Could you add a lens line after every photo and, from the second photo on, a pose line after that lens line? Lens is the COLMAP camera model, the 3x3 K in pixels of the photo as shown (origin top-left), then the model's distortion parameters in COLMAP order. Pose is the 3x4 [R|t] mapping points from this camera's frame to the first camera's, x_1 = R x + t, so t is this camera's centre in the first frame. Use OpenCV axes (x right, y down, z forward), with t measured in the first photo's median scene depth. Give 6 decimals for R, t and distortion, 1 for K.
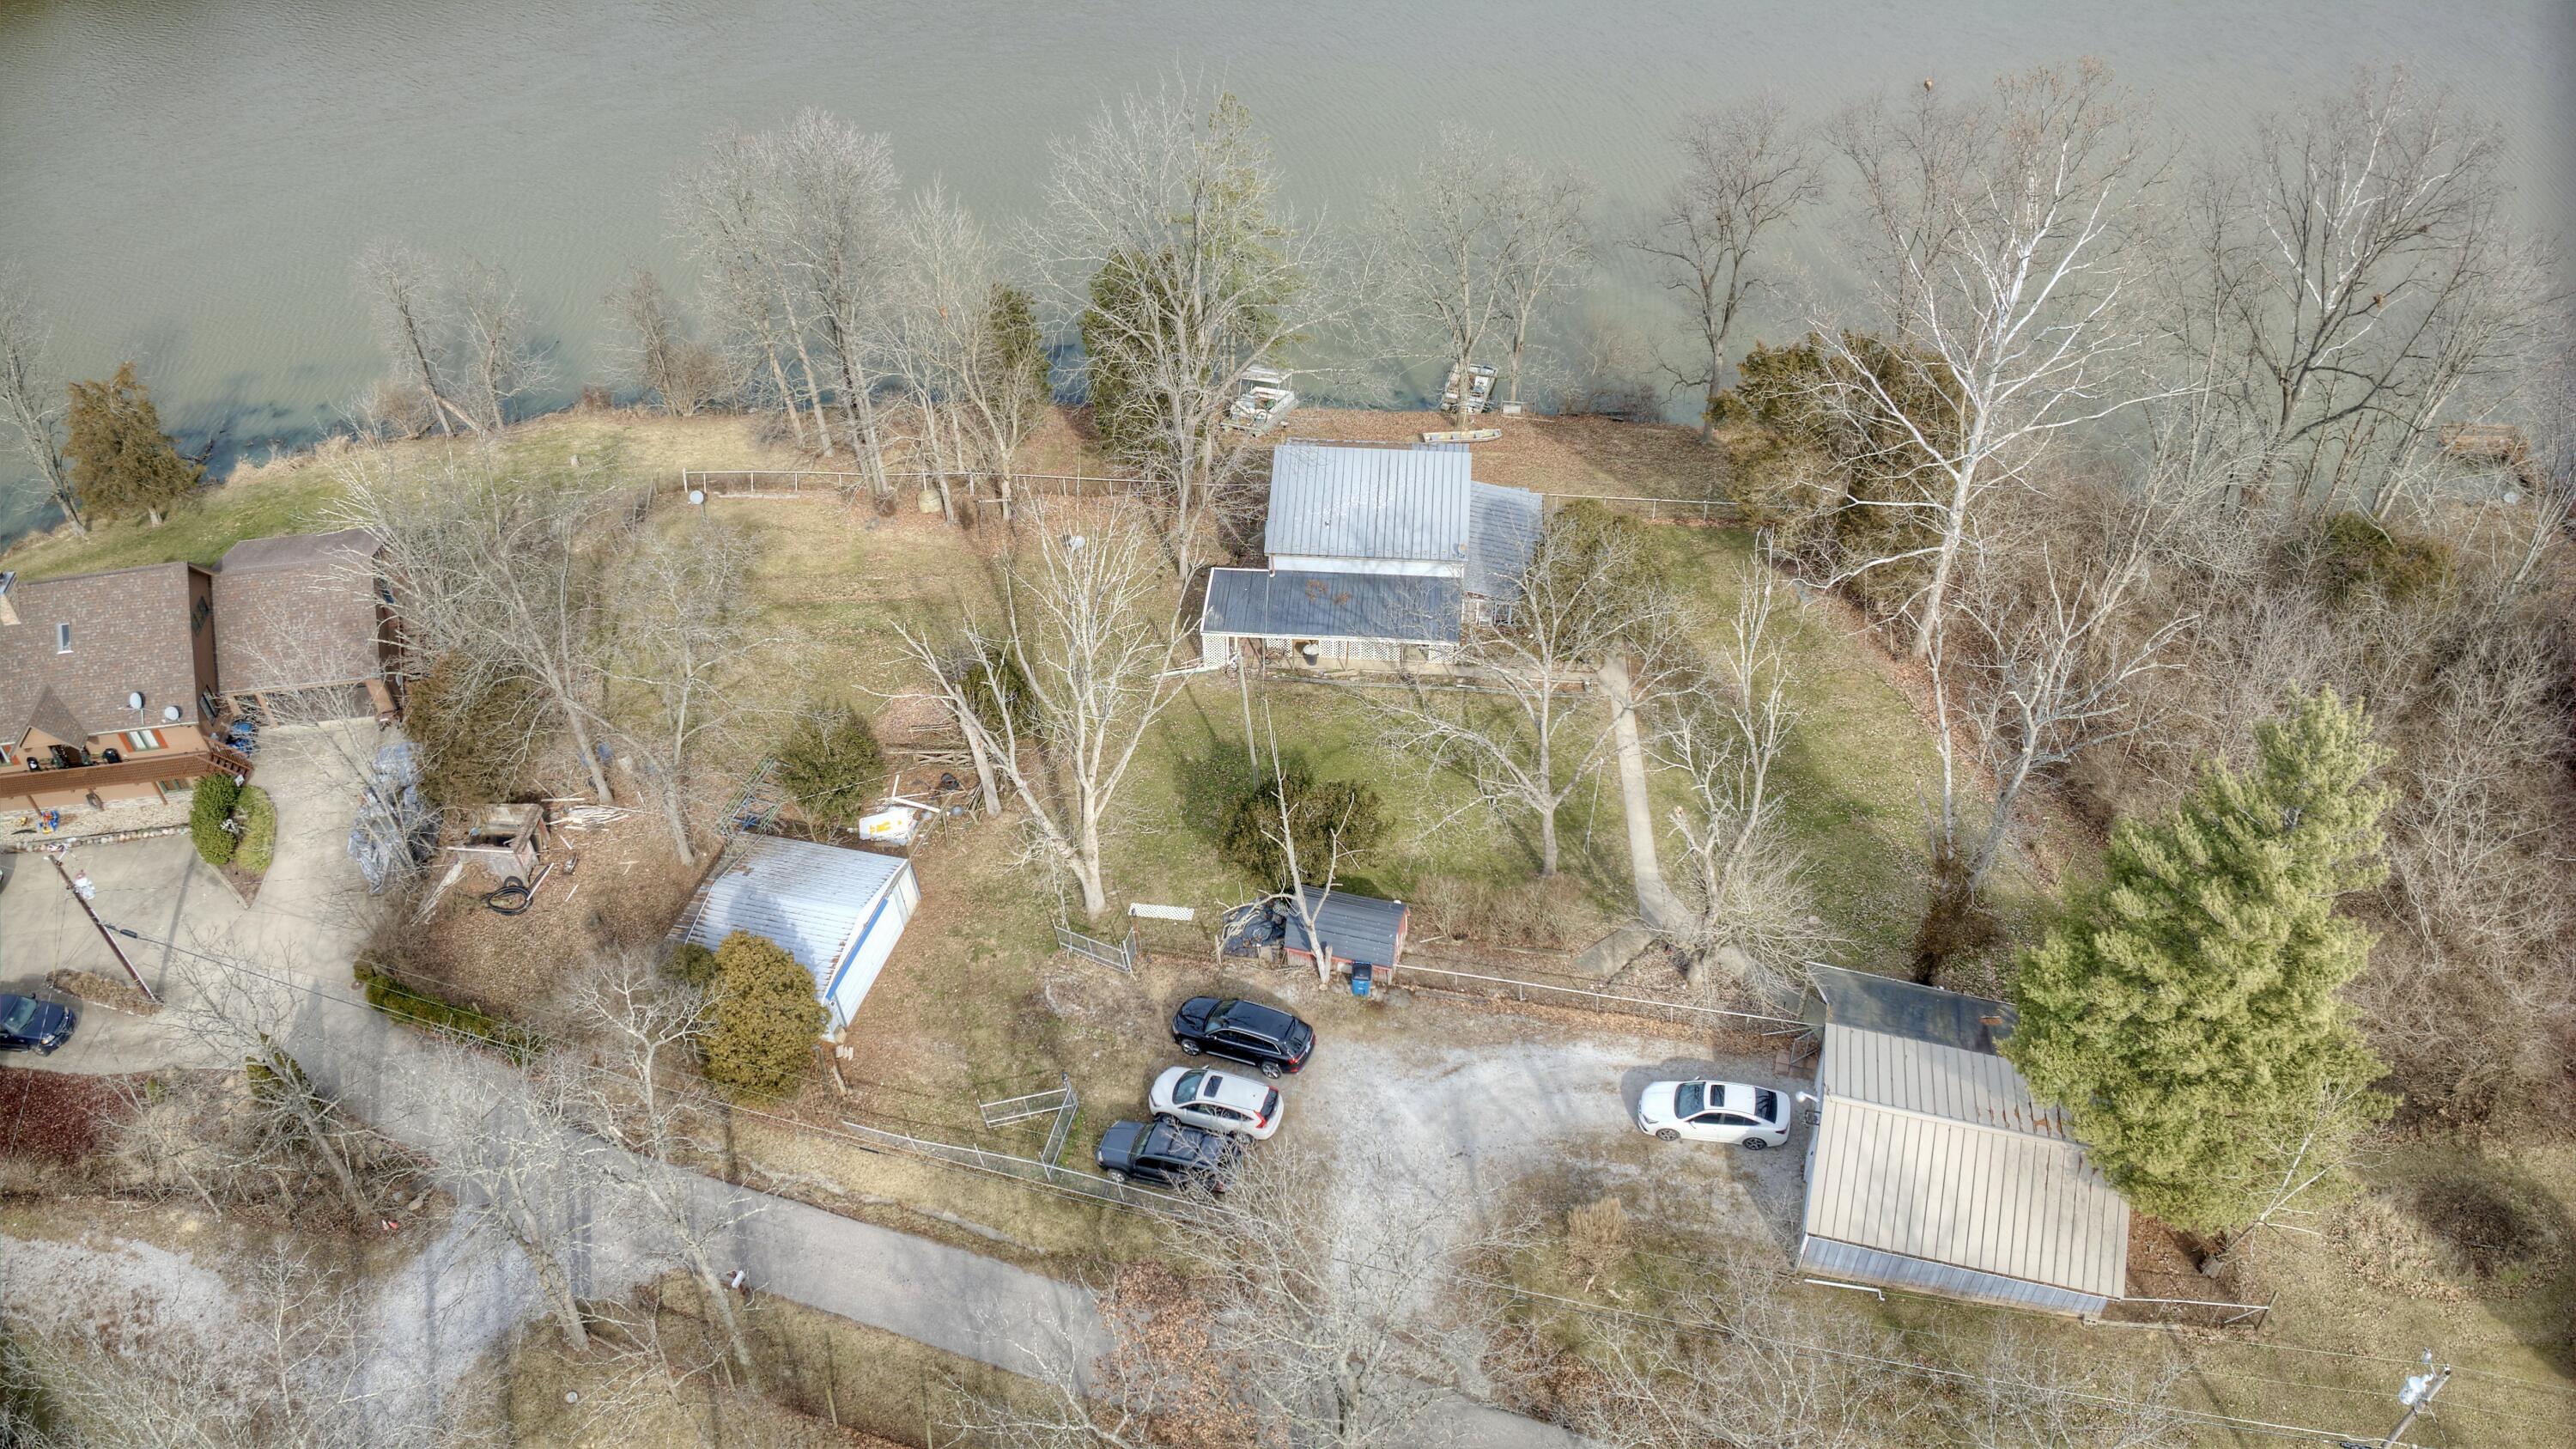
lens RADIAL K [[1779.1, 0, 1275.9], [0, 1779.1, 764.6], [0, 0, 1]] dist [-0.102889, -0.010573]
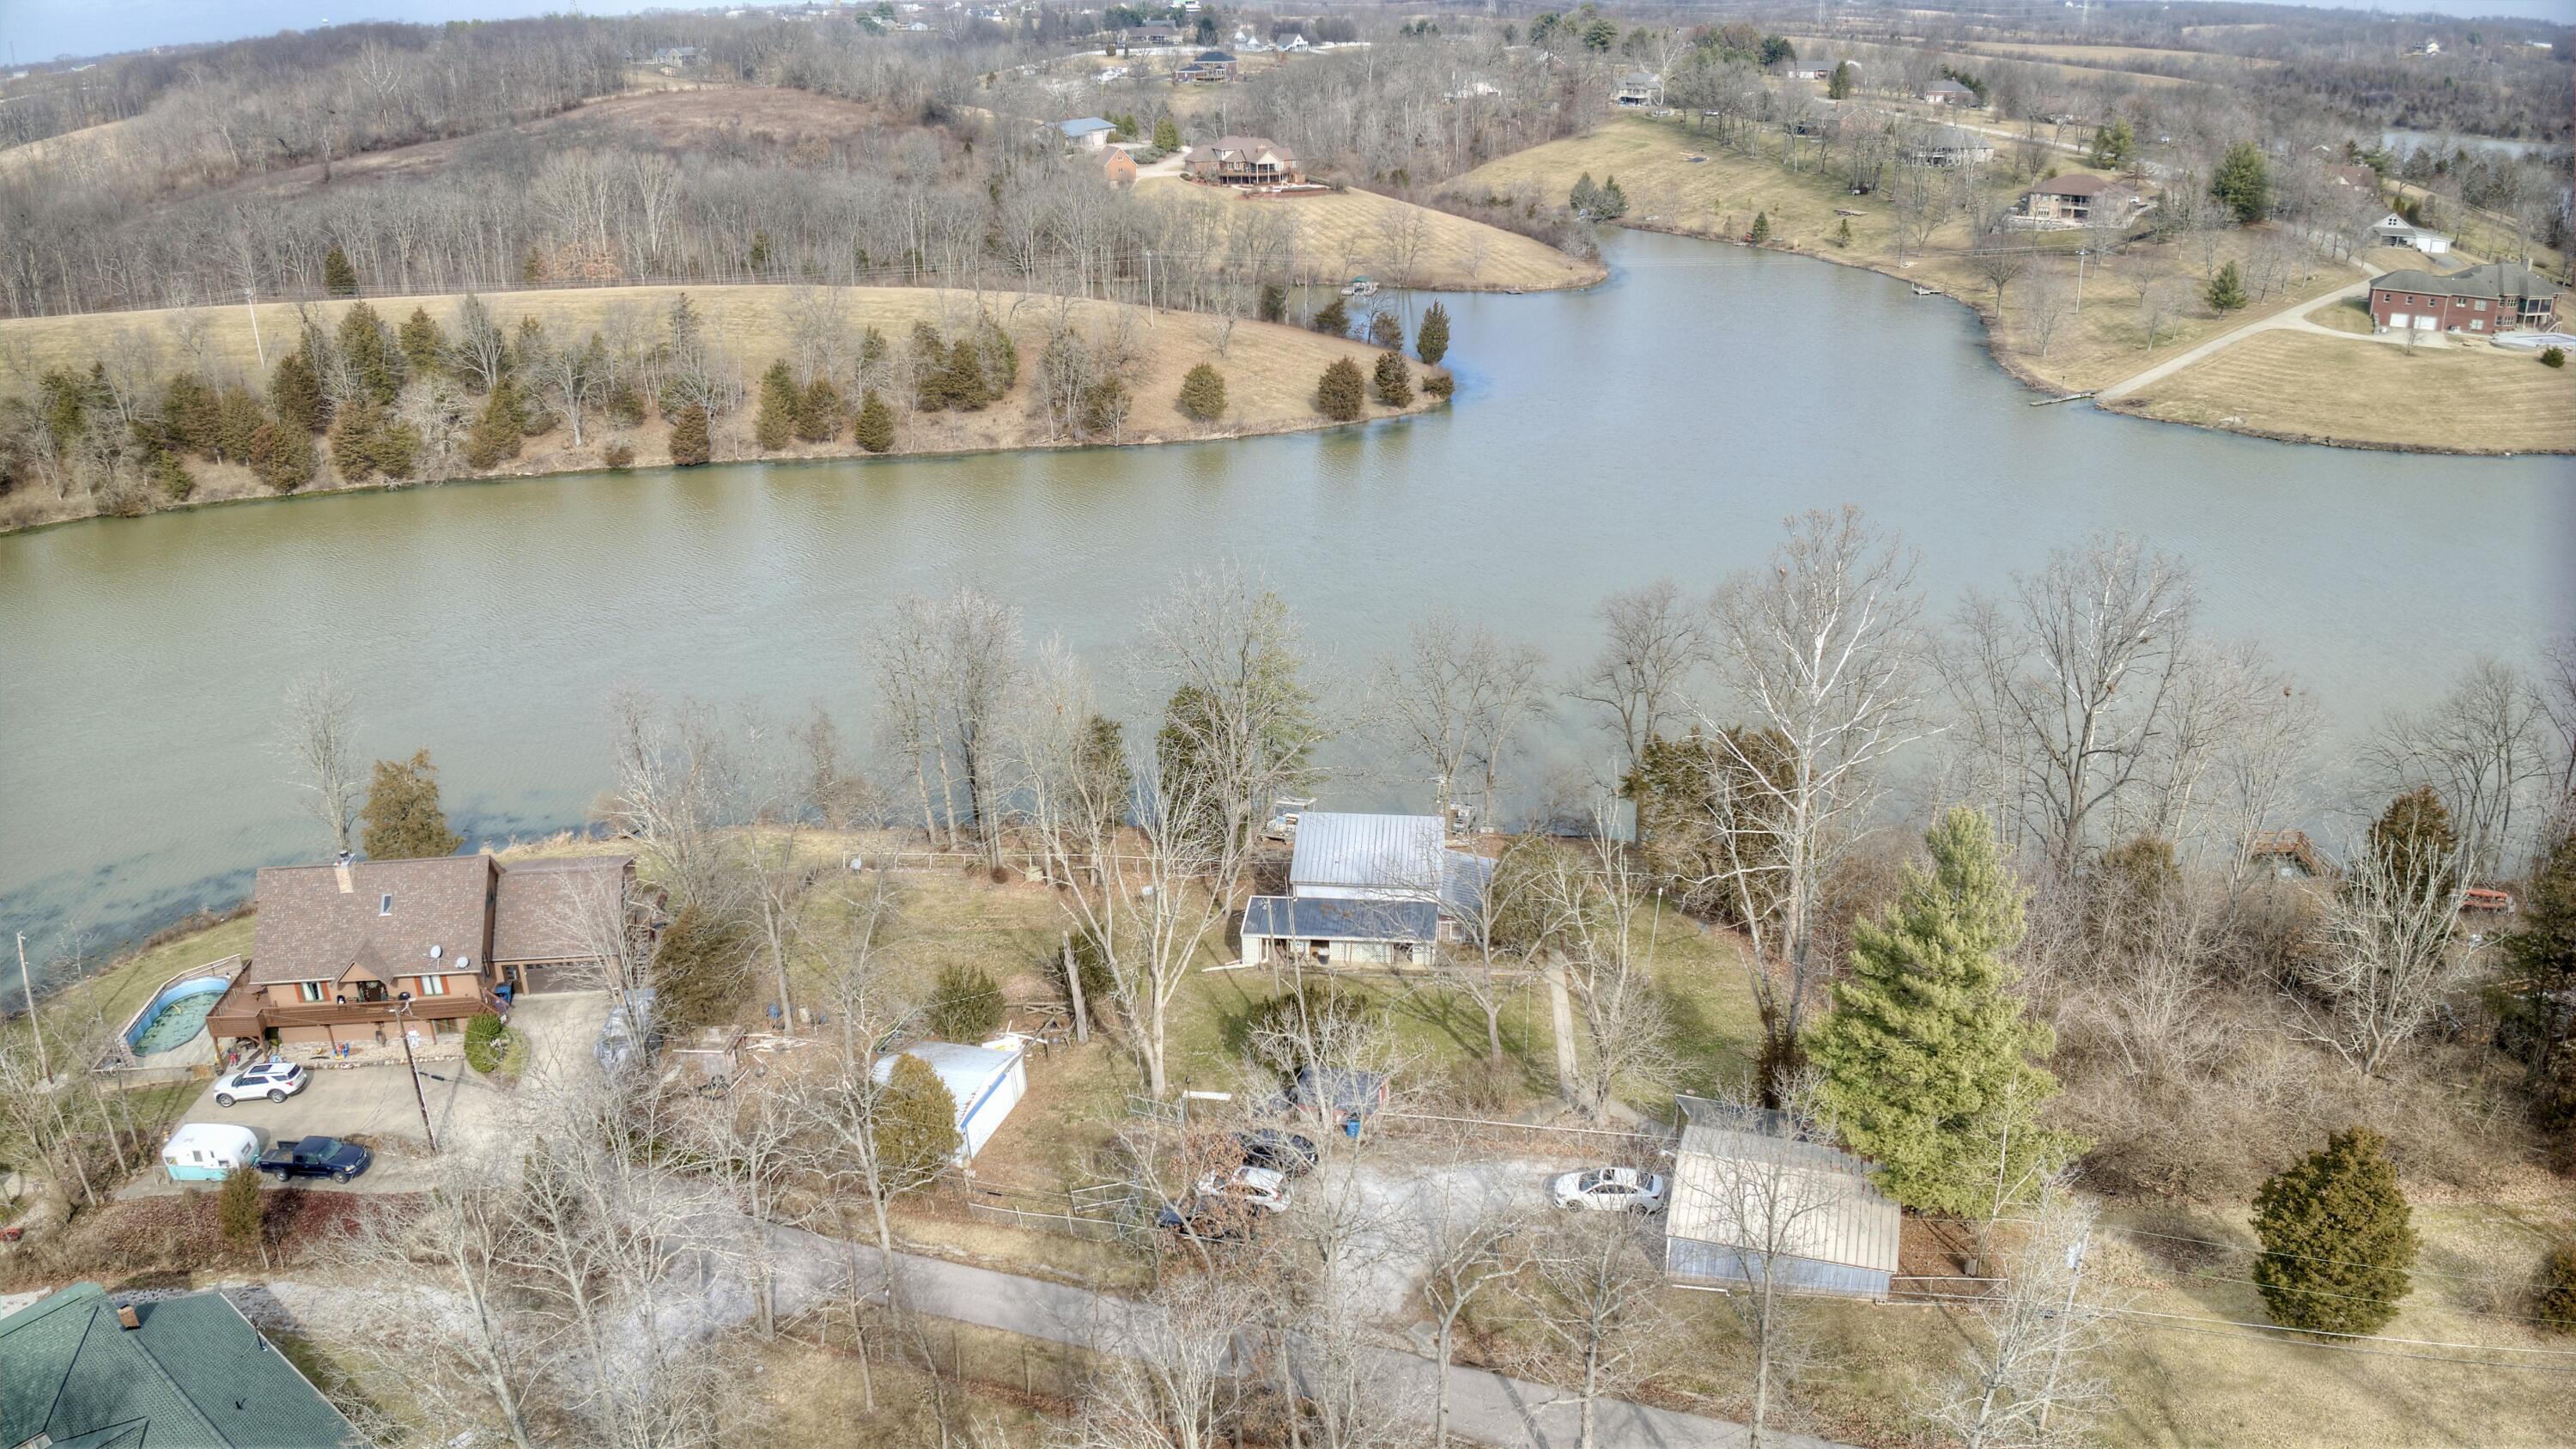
lens RADIAL K [[1779.1, 0, 1275.9], [0, 1779.1, 764.6], [0, 0, 1]] dist [-0.102889, -0.010573]
pose [[0.999636, 0.009908, -0.025087, 0.018840], [-0.017965, 0.938334, -0.345264, 0.315030], [0.020119, 0.345589, 0.938170, -0.348648]]
